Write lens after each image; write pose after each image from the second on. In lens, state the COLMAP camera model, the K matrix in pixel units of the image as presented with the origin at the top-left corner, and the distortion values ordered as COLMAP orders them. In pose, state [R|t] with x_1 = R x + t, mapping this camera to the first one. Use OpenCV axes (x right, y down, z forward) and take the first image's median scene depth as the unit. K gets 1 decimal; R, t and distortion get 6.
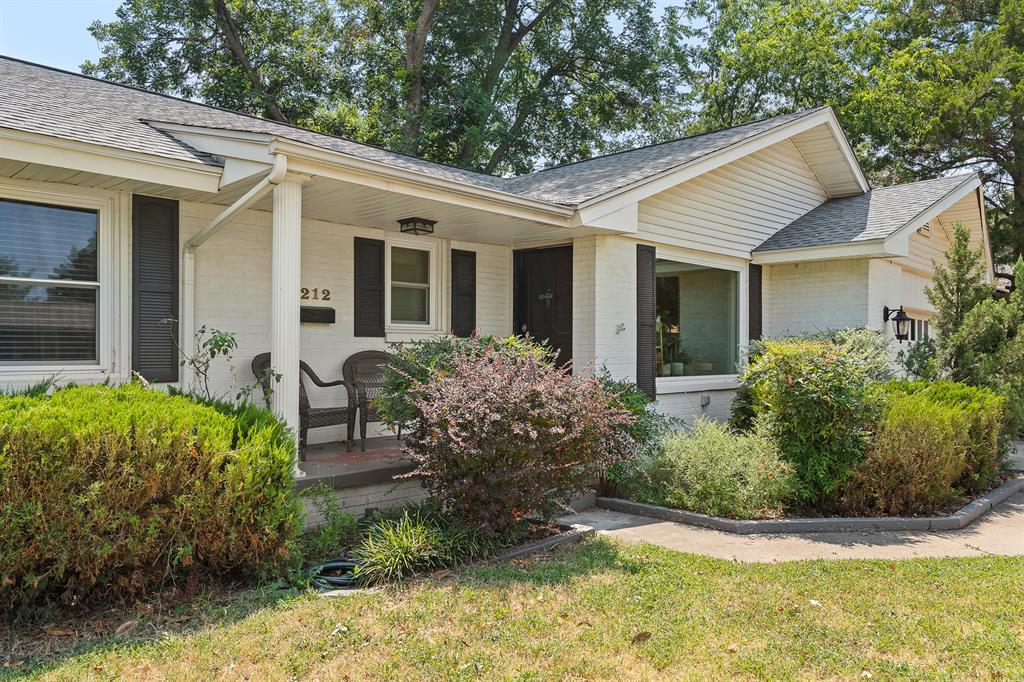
lens RADIAL K [[743.3, 0, 511.4], [0, 743.3, 341.7], [0, 0, 1]] dist [-0.004342, -0.000152]
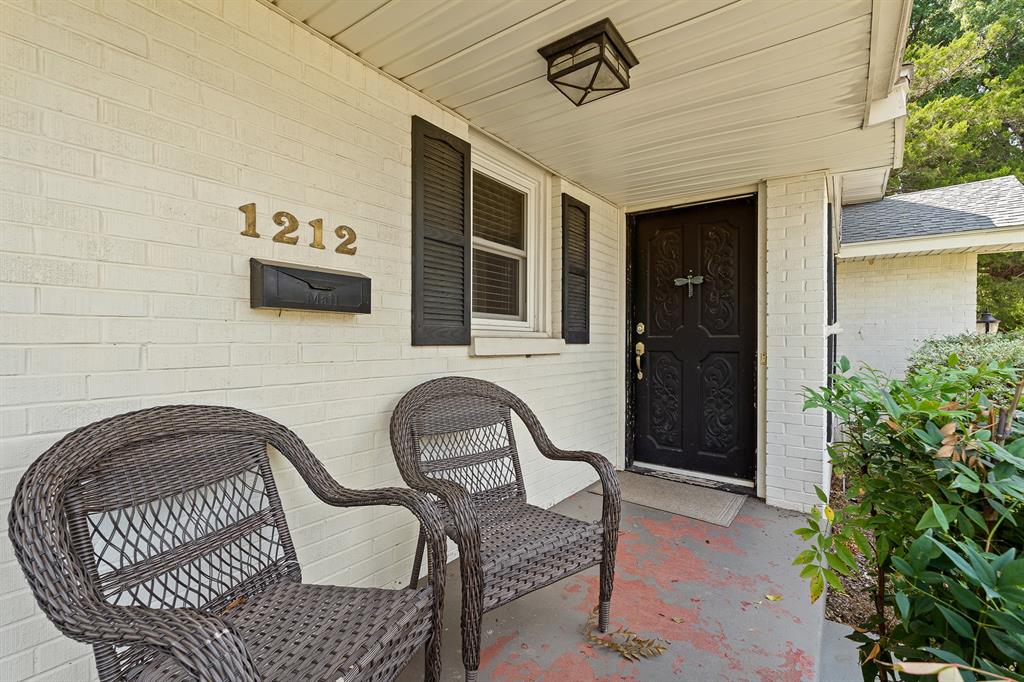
lens RADIAL K [[451.7, 0, 512.9], [0, 451.7, 340.2], [0, 0, 1]] dist [0.000424, -0.000021]
pose [[0.989663, 0.003509, 0.143370, -0.185271], [-0.004892, 0.999945, 0.009298, -0.012762], [-0.143329, -0.009903, 0.989625, 0.708814]]
